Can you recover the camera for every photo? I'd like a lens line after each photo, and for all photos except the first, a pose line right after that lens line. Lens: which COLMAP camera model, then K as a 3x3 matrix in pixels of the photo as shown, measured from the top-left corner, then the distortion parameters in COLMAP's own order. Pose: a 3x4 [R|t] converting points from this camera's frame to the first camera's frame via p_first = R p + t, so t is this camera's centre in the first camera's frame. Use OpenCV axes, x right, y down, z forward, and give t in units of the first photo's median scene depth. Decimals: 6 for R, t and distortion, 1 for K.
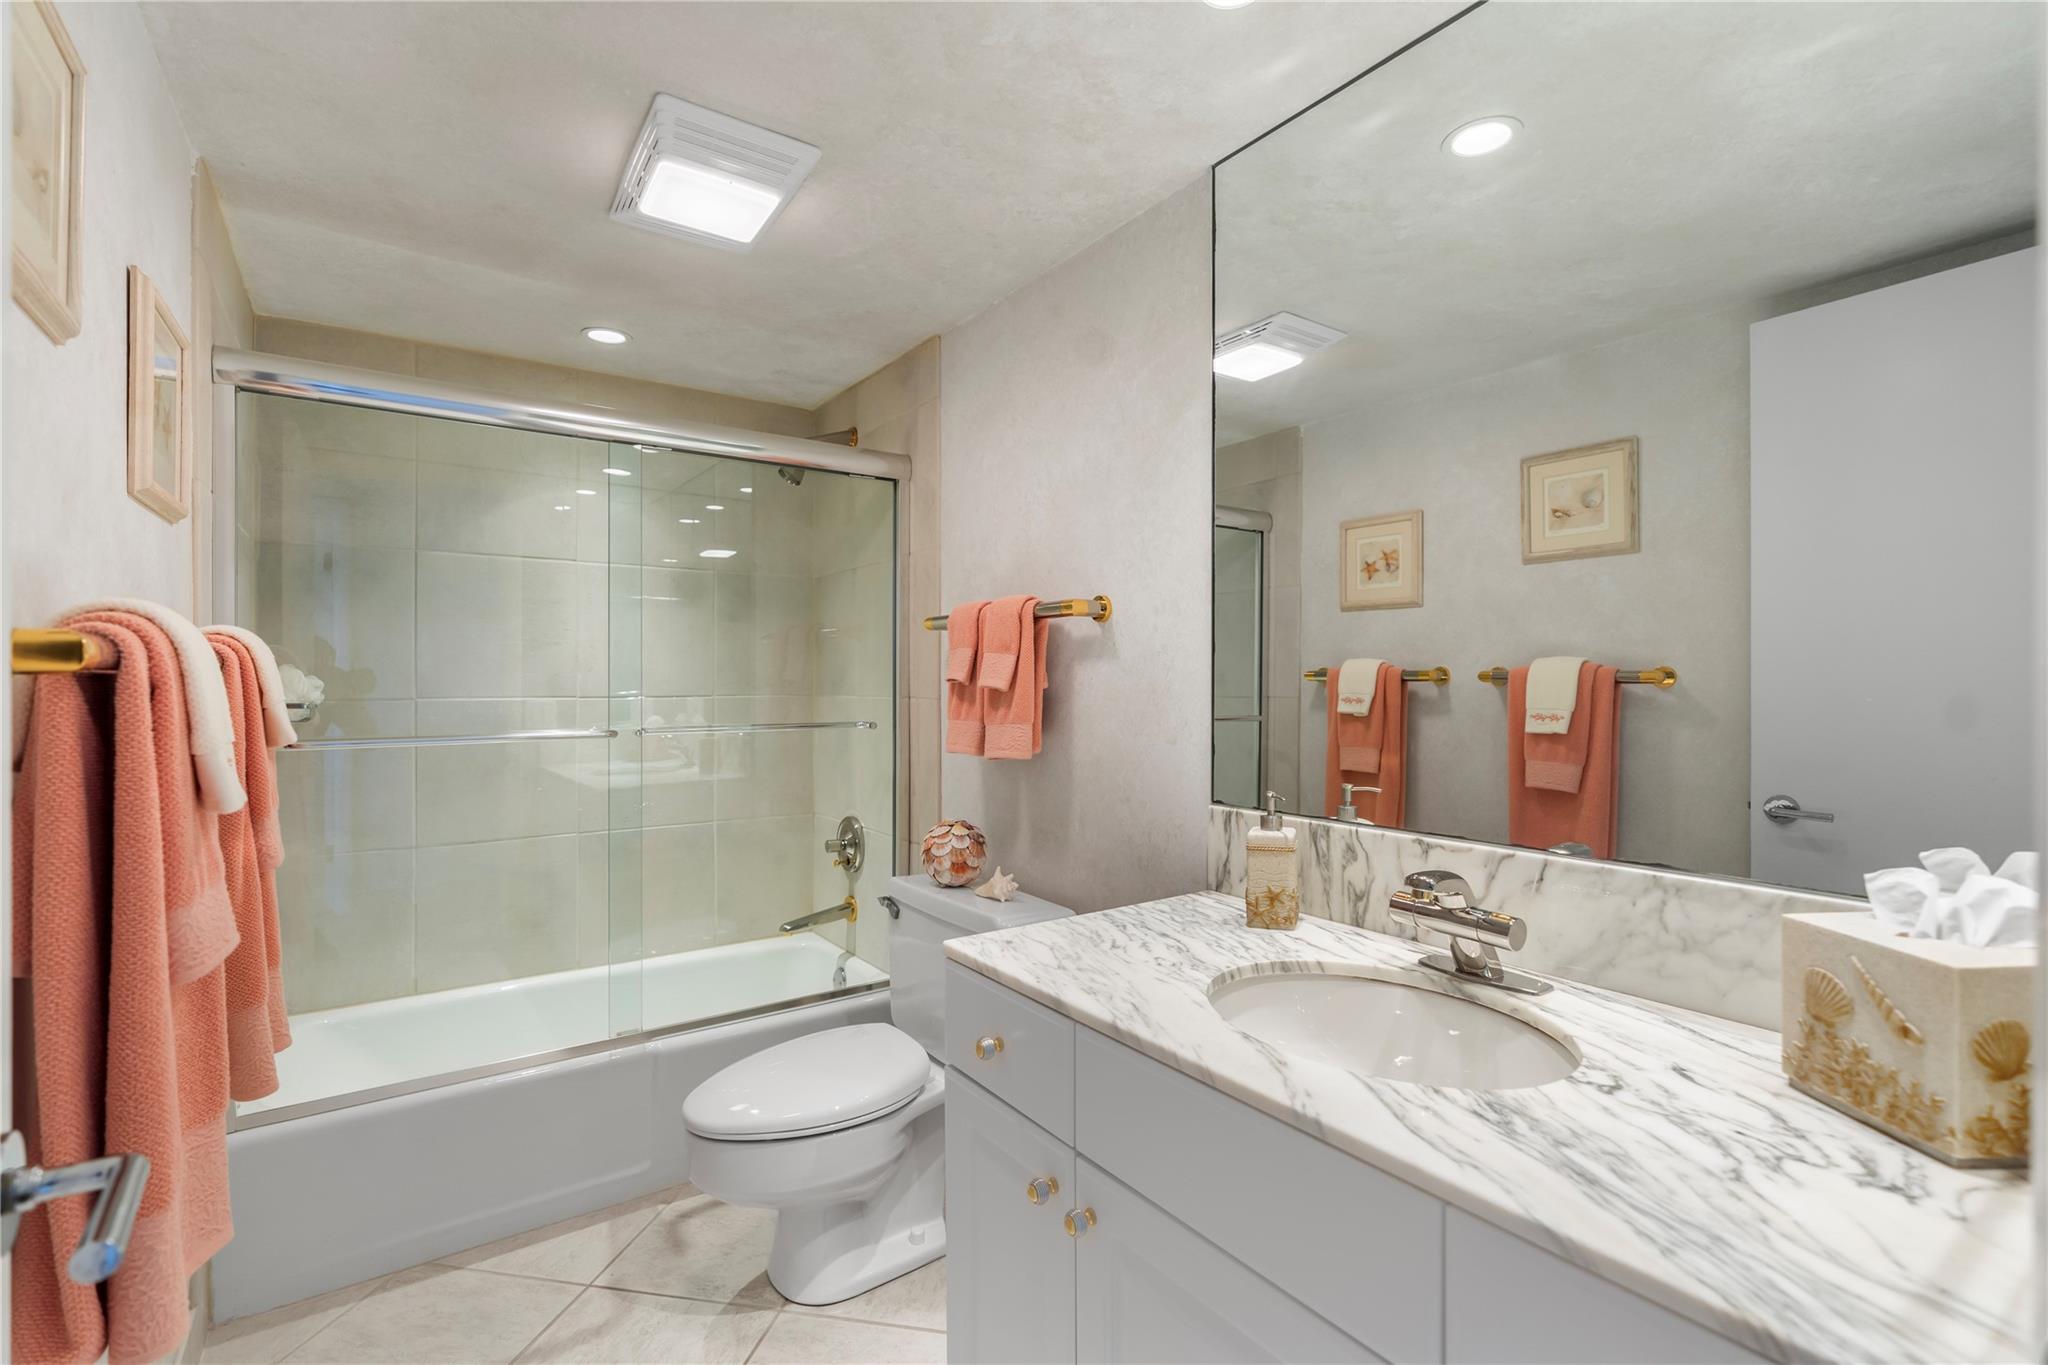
lens RADIAL K [[927.1, 0, 1024.3], [0, 927.1, 678.9], [0, 0, 1]] dist [-0.009117, 0.000465]
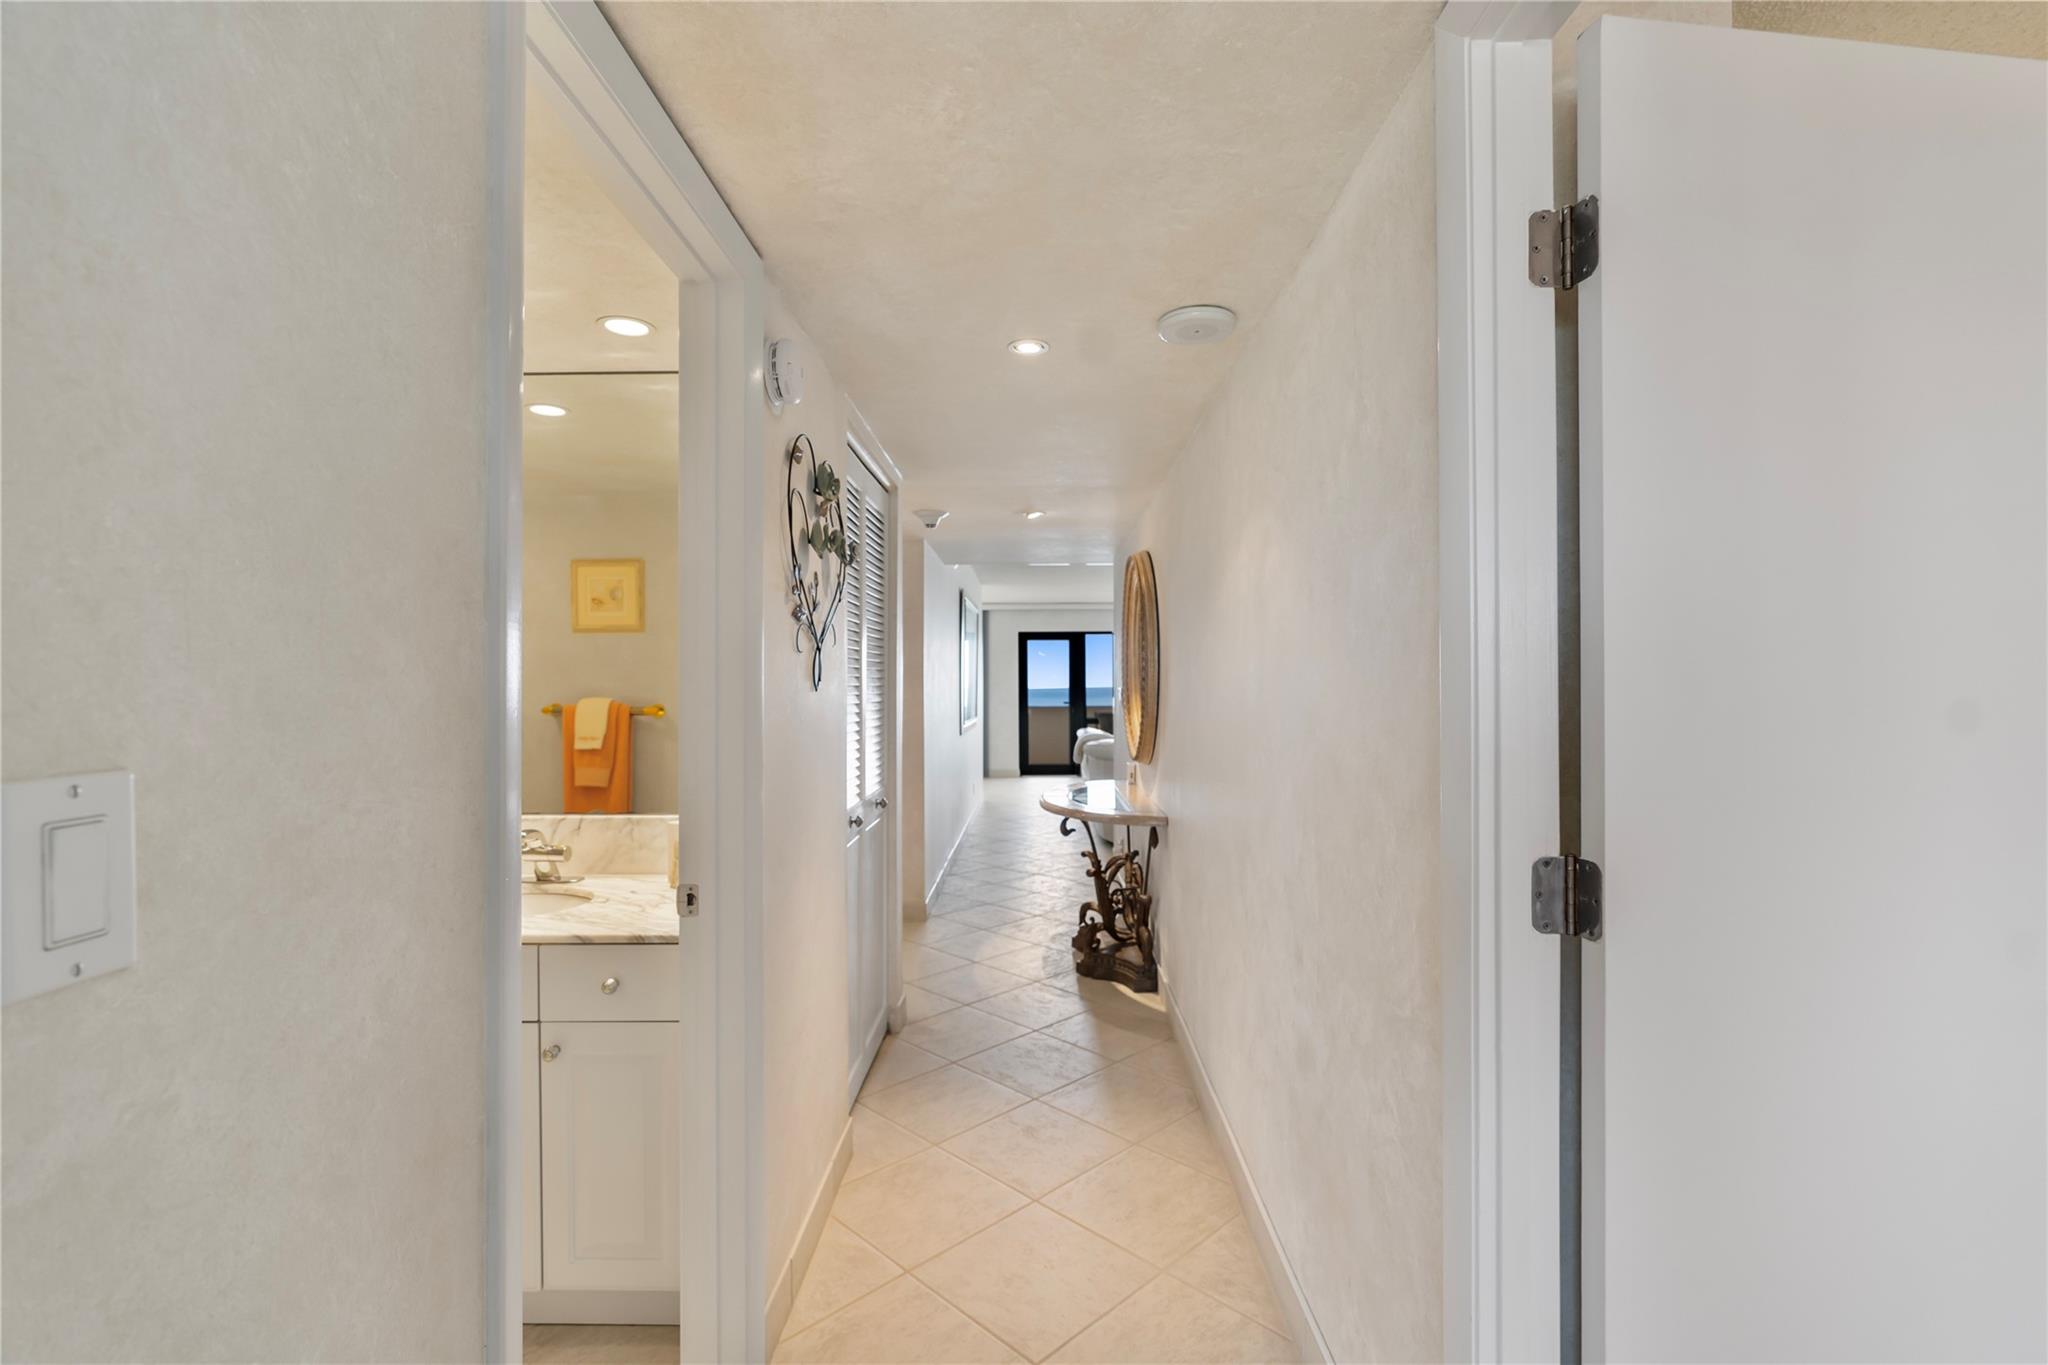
lens RADIAL K [[927.1, 0, 1022.7], [0, 927.1, 688.2], [0, 0, 1]] dist [-0.009117, 0.000465]
pose [[0.587606, -0.003914, 0.809138, -0.251412], [0.002208, 0.999992, 0.003235, -0.046166], [-0.809144, -0.000114, 0.587610, -0.483415]]
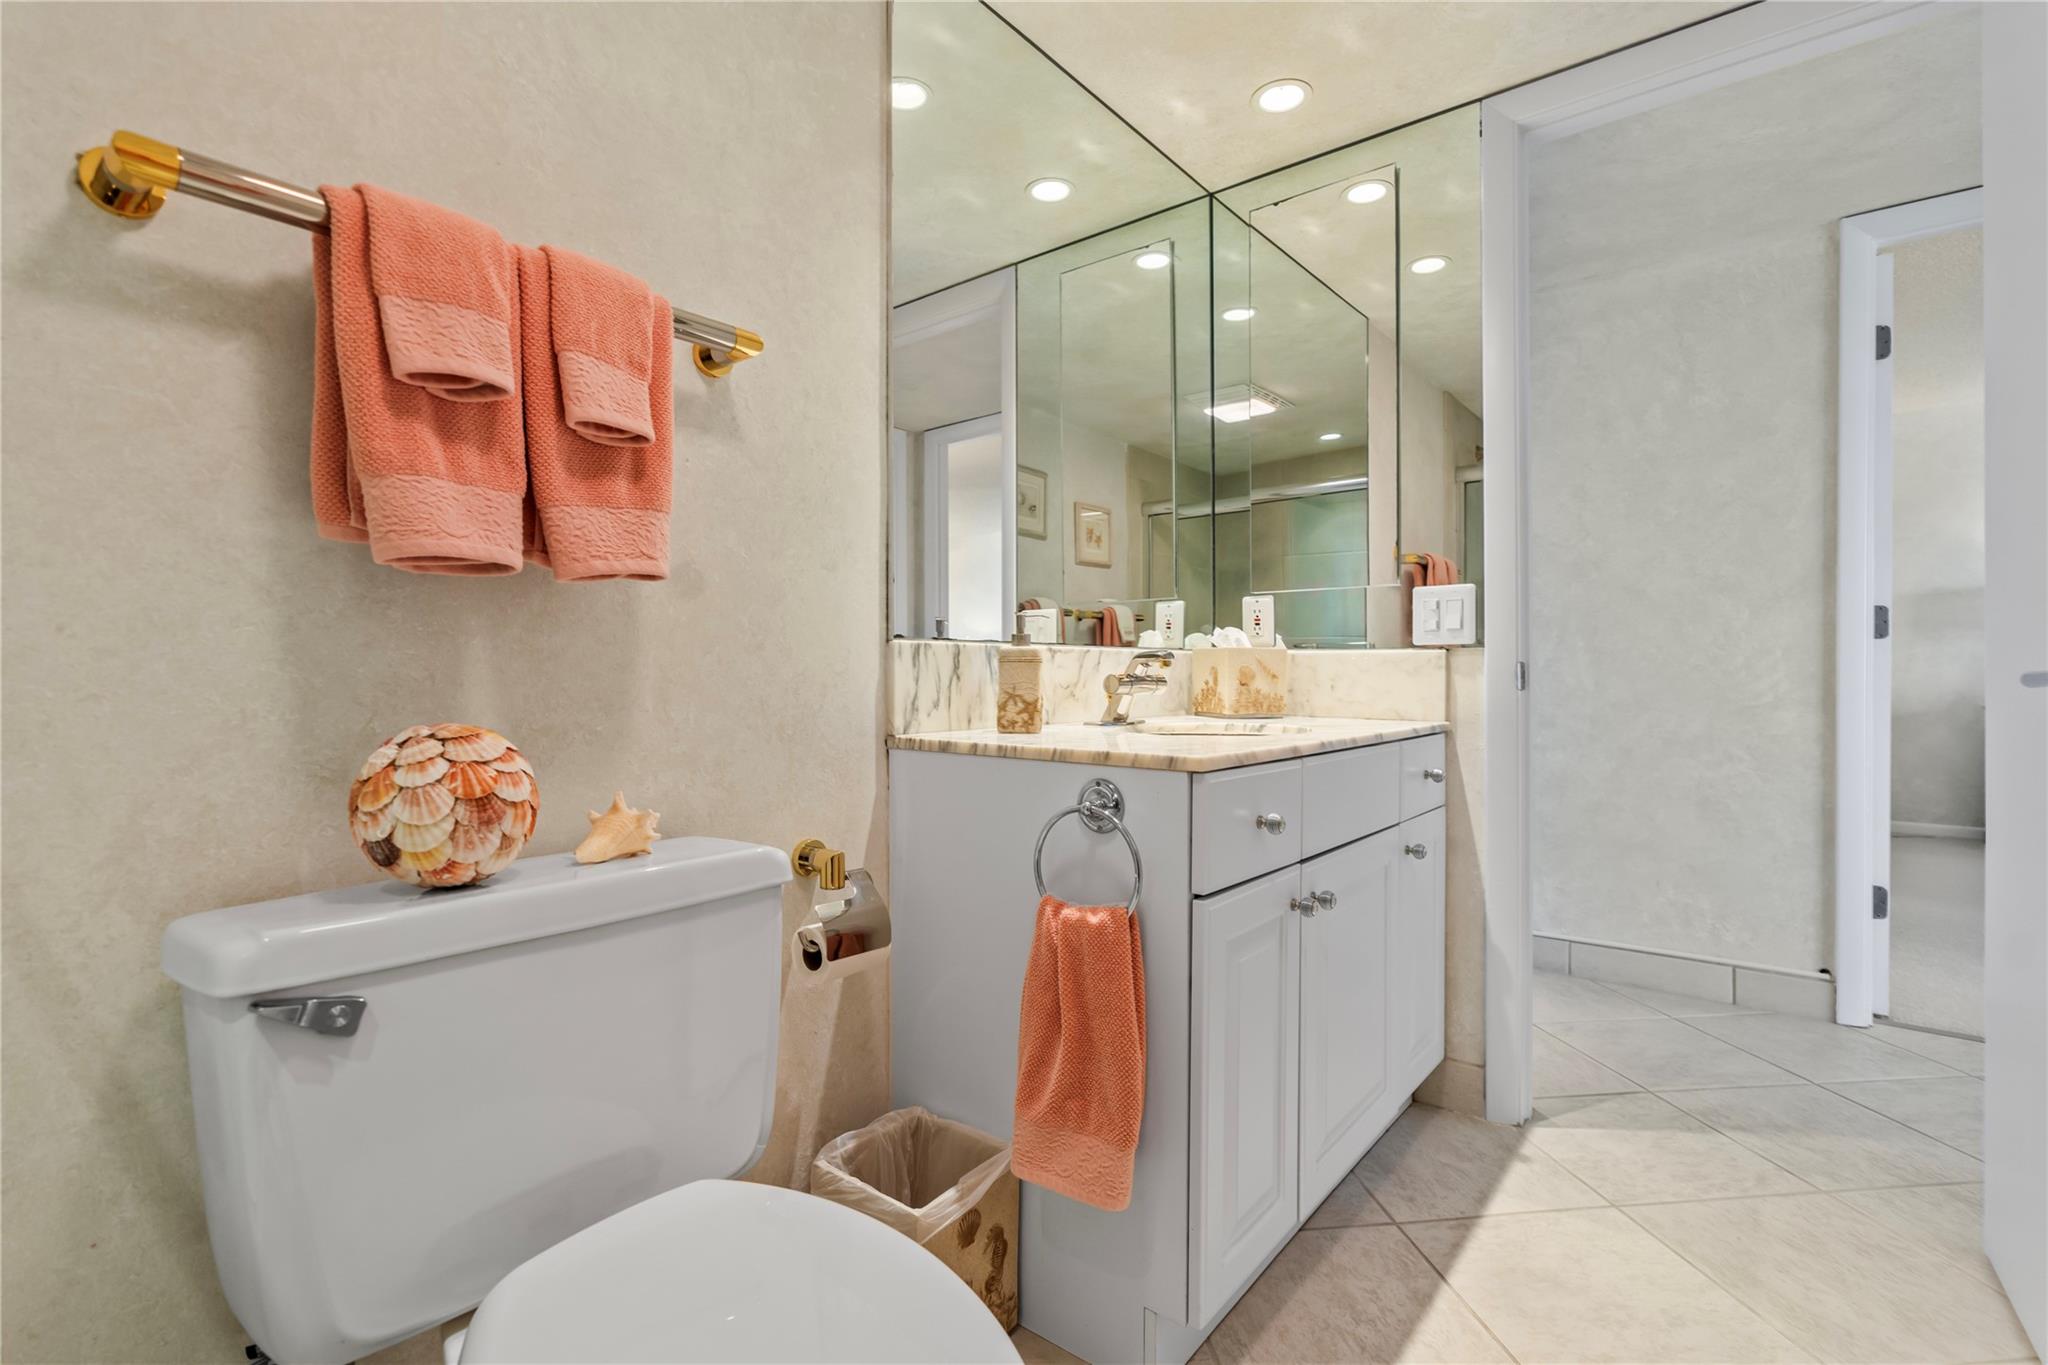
lens RADIAL K [[927.1, 0, 1027.3], [0, 927.1, 679.0], [0, 0, 1]] dist [-0.009117, 0.000465]
pose [[-0.269123, -0.004361, 0.963096, -0.489069], [0.002692, 0.999982, 0.005280, 0.118824], [-0.963102, 0.004013, -0.269107, 0.783188]]
